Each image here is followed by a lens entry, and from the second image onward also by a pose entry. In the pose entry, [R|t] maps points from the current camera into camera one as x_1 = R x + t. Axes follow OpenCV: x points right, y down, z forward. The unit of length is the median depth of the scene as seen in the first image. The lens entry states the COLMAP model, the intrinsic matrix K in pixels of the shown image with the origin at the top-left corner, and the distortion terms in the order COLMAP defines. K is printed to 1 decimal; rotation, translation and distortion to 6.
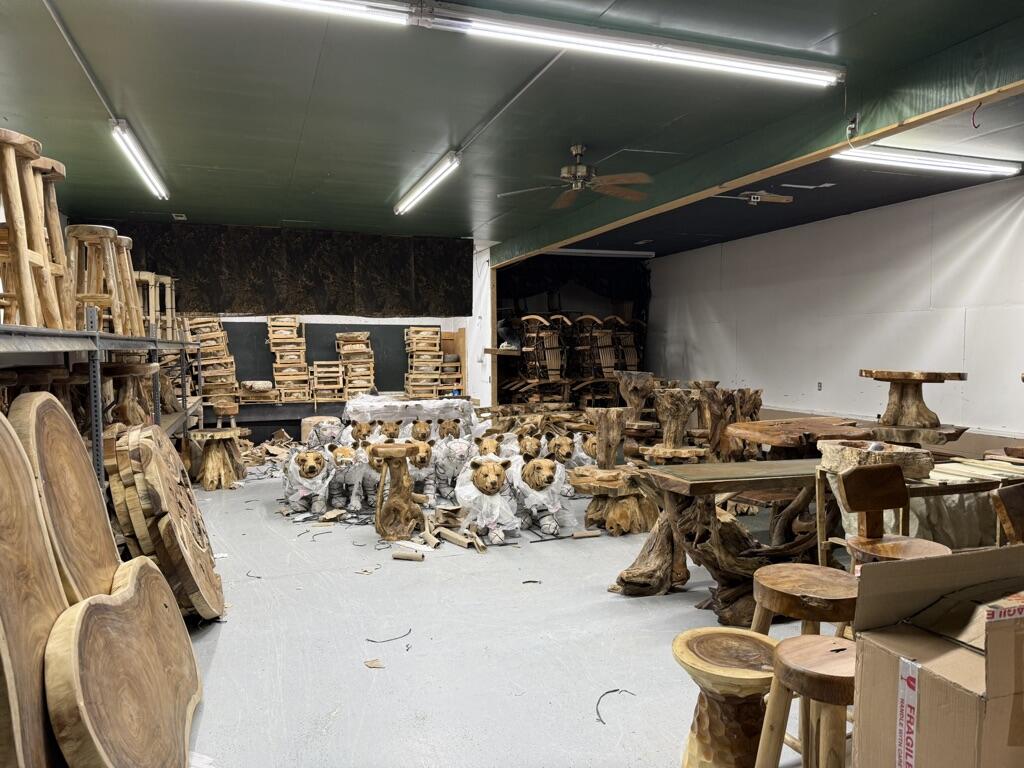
lens RADIAL K [[712.3, 0, 512.0], [0, 712.3, 384.0], [0, 0, 1]] dist [0.123651, -0.173529]
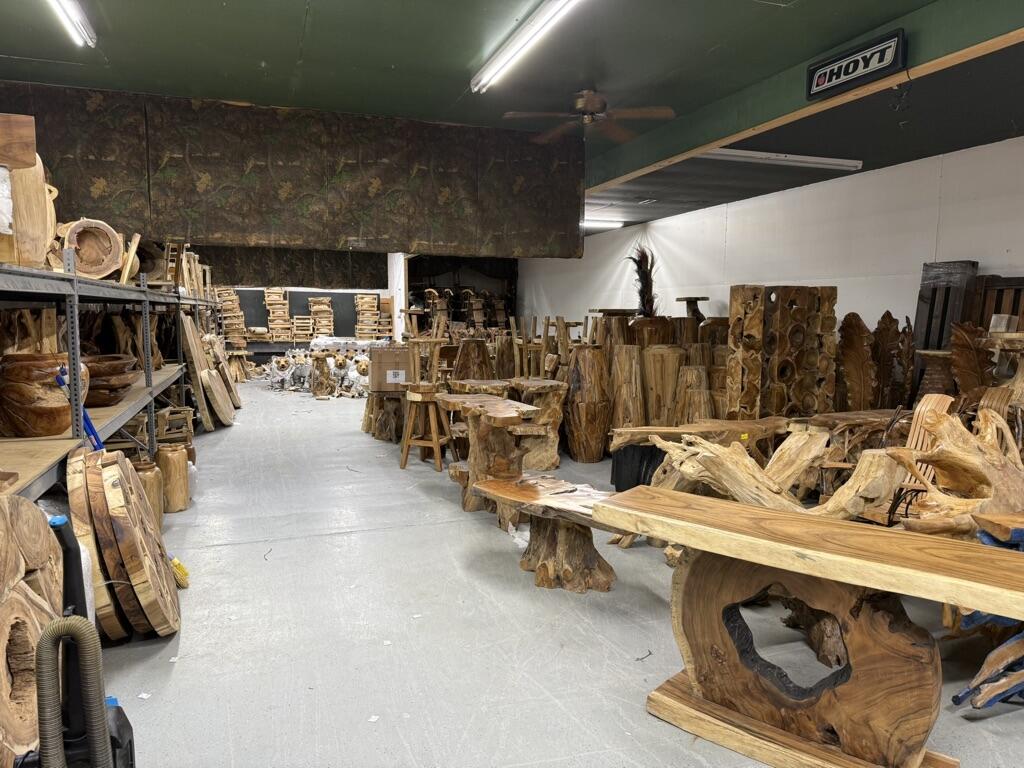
lens RADIAL K [[712.3, 0, 512.0], [0, 712.3, 384.0], [0, 0, 1]] dist [0.123651, -0.173529]
pose [[0.999857, 0.014680, -0.008387, 0.229501], [-0.014266, 0.998773, 0.047424, 0.038230], [0.009073, -0.047298, 0.998840, -0.610131]]
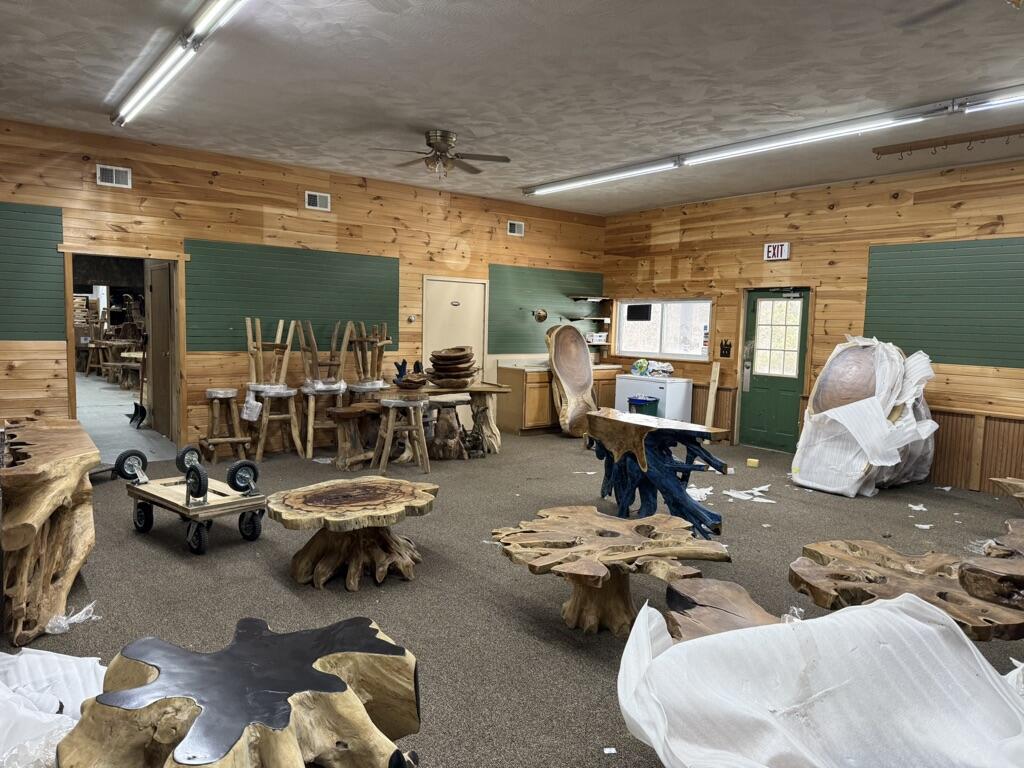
lens RADIAL K [[712.3, 0, 512.0], [0, 712.3, 384.0], [0, 0, 1]] dist [0.123651, -0.173529]
pose [[0.951002, 0.006012, 0.309126, 0.491226], [-0.017391, 0.999268, 0.034070, 0.092842], [-0.308695, -0.037777, 0.950411, -1.644706]]
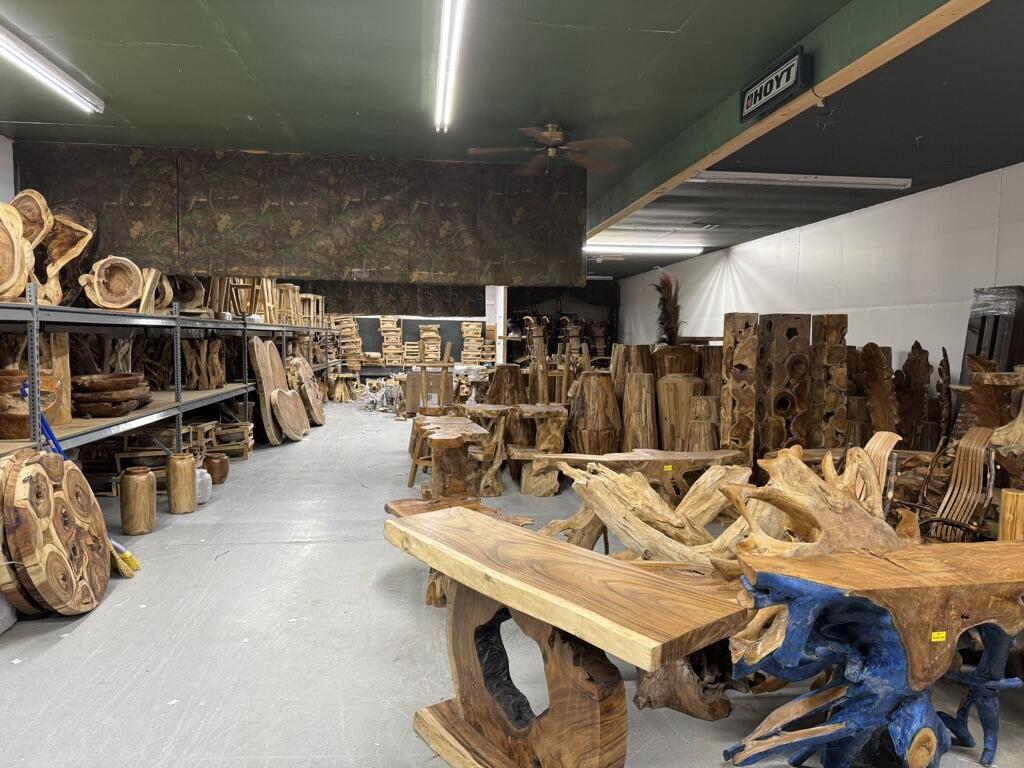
lens RADIAL K [[712.3, 0, 512.0], [0, 712.3, 384.0], [0, 0, 1]] dist [0.123651, -0.173529]
pose [[0.974393, 0.035490, -0.222034, 0.362990], [-0.033019, 0.999345, 0.014833, 0.035997], [0.222415, -0.007122, 0.974926, -0.606739]]
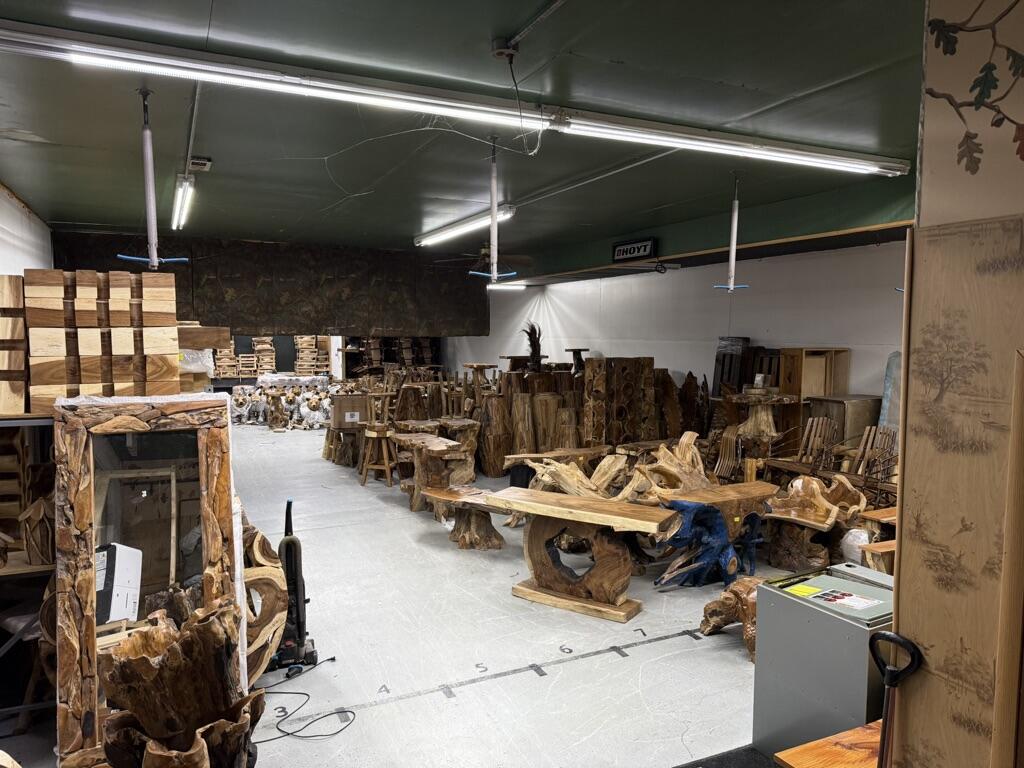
lens RADIAL K [[712.4, 0, 512.0], [0, 712.4, 384.0], [0, 0, 1]] dist [0.161651, -0.174042]
pose [[0.995005, 0.003062, 0.099778, 0.223121], [-0.005263, 0.999748, 0.021802, -0.001520], [-0.099686, -0.022218, 0.994771, -0.882100]]
